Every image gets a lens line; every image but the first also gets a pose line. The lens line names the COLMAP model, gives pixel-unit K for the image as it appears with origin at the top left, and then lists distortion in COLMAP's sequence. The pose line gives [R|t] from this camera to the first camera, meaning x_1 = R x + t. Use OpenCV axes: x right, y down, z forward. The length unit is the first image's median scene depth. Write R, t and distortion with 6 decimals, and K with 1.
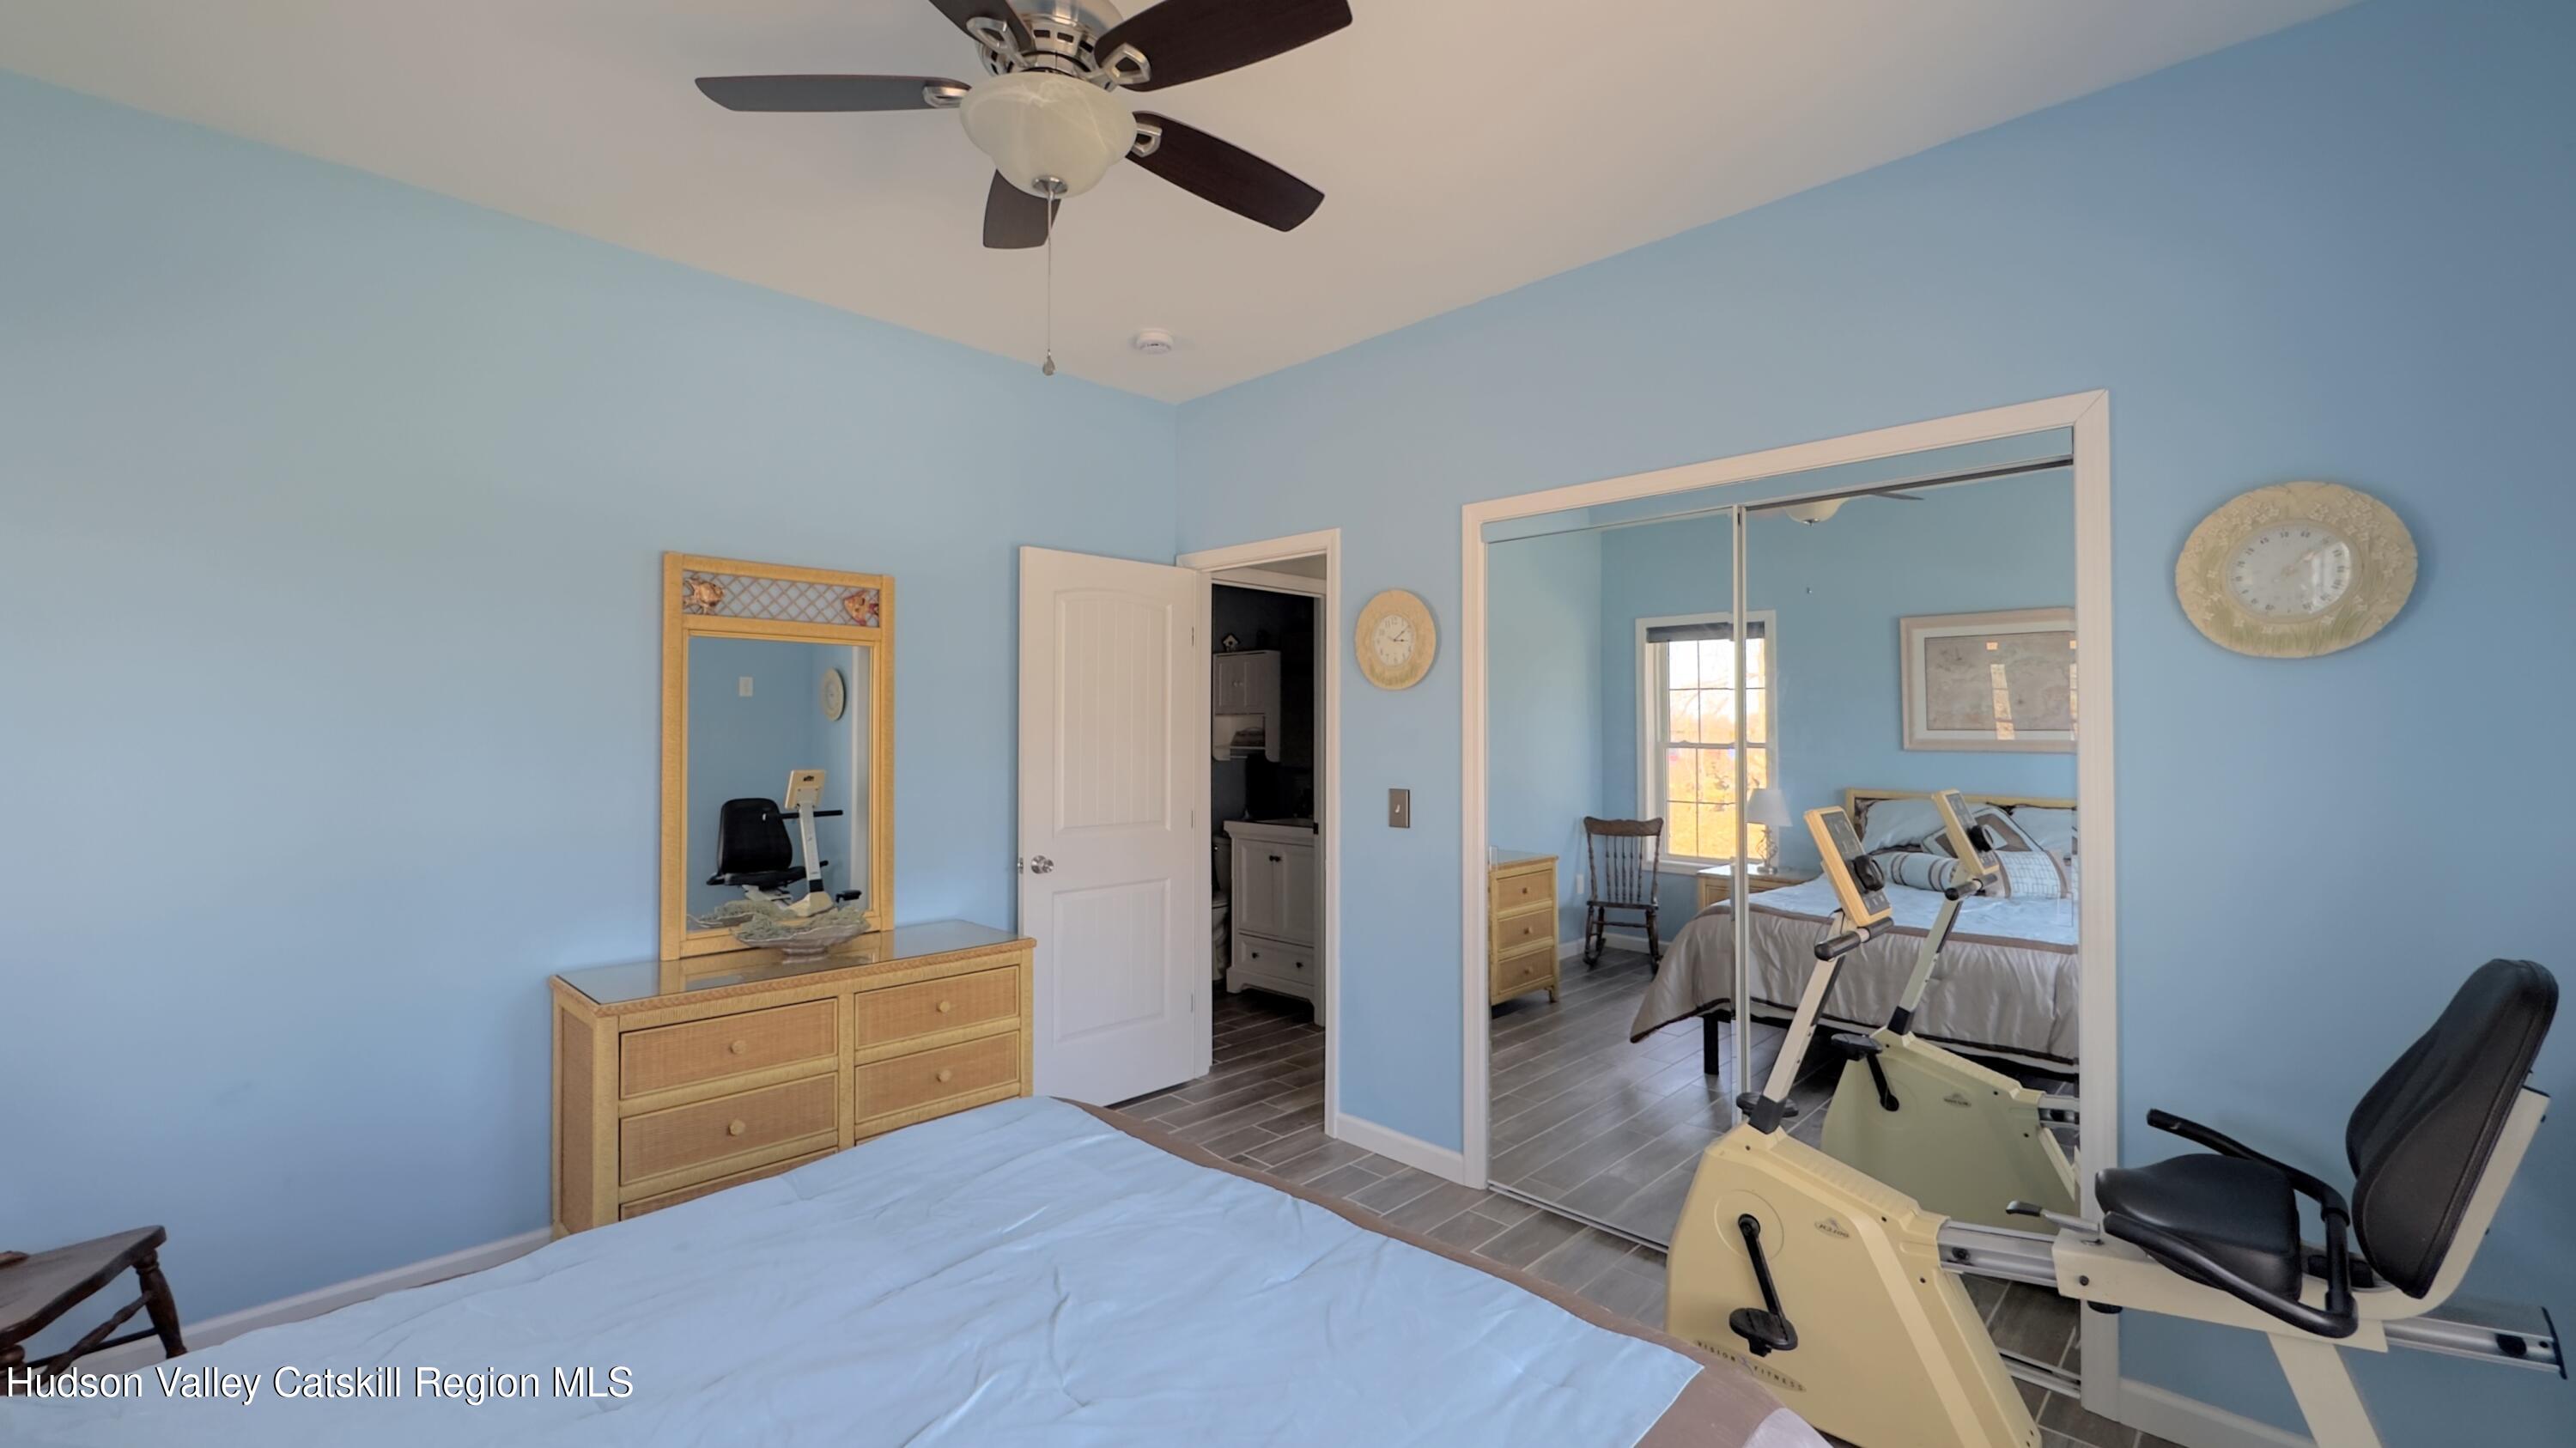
lens RADIAL K [[1044.9, 0, 1288.0], [0, 1044.9, 724.0], [0, 0, 1]] dist [-0.004274, -0.000137]
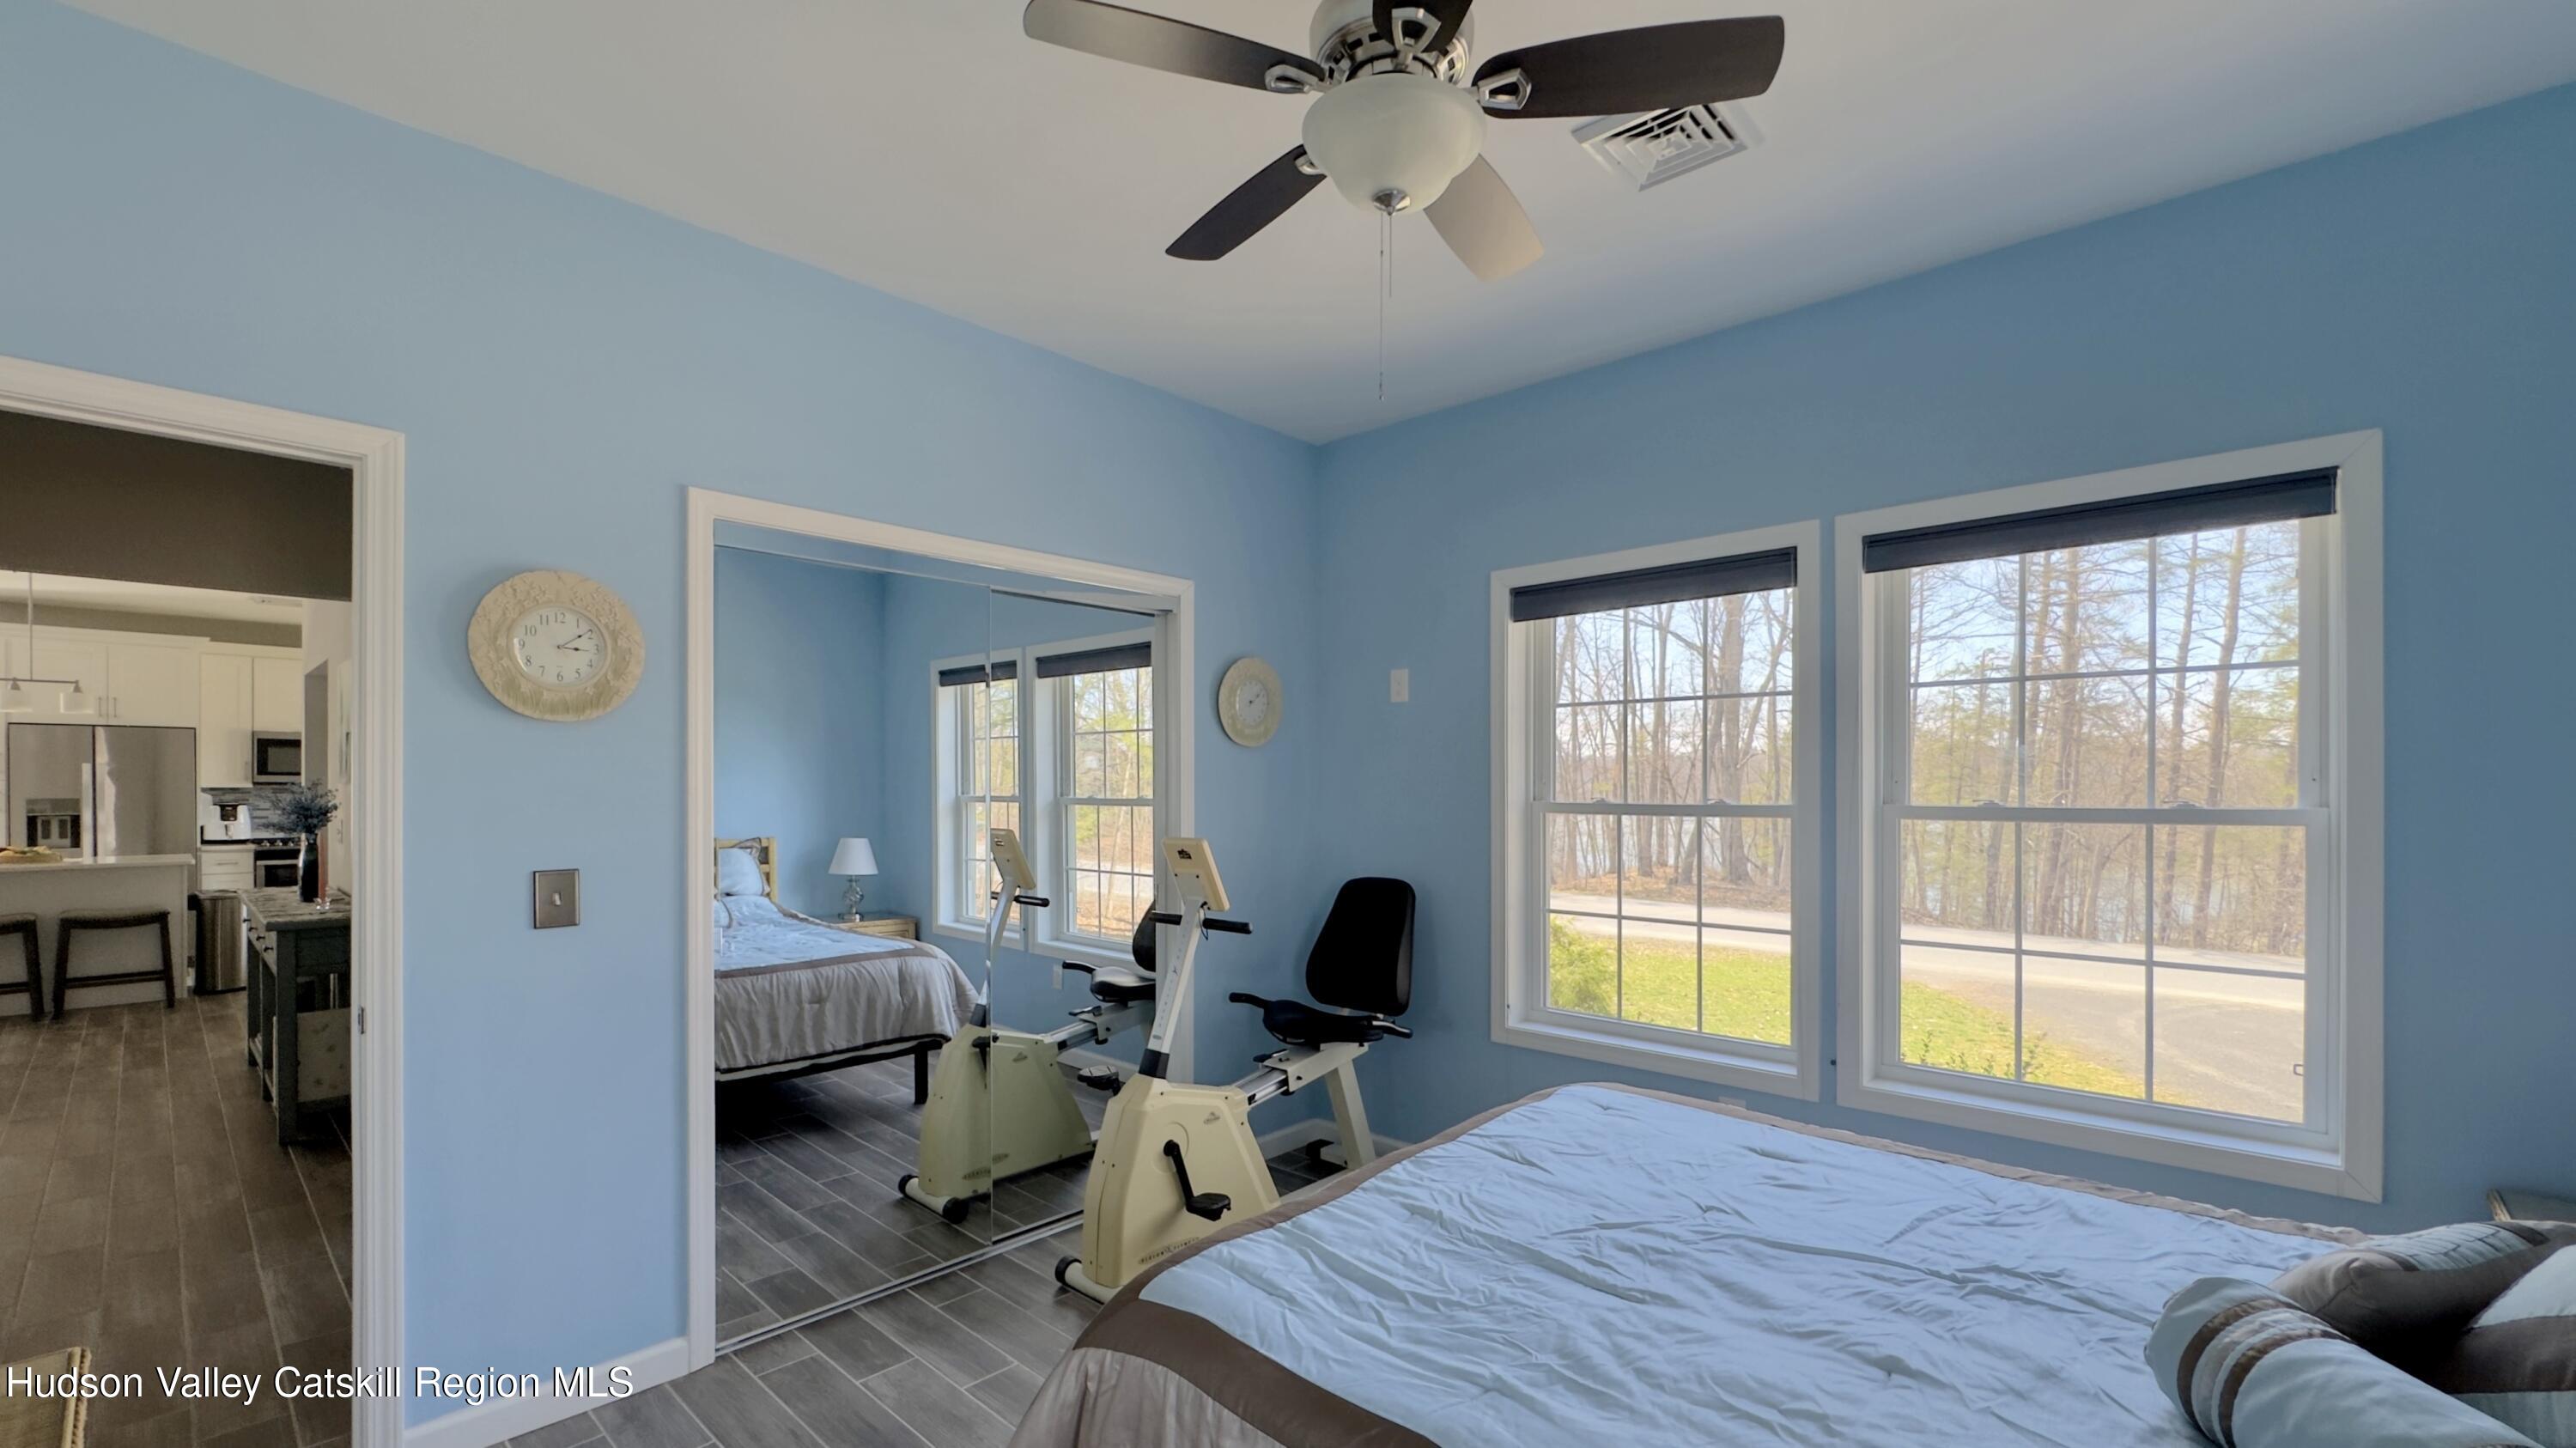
lens RADIAL K [[1060.1, 0, 1282.6], [0, 1060.1, 779.2], [0, 0, 1]] dist [0.001715, 0.000081]
pose [[-0.027535, 0.006254, 0.999601, -0.582514], [-0.003467, 0.999974, -0.006352, 0.006707], [-0.999615, -0.003640, -0.027513, 0.557288]]
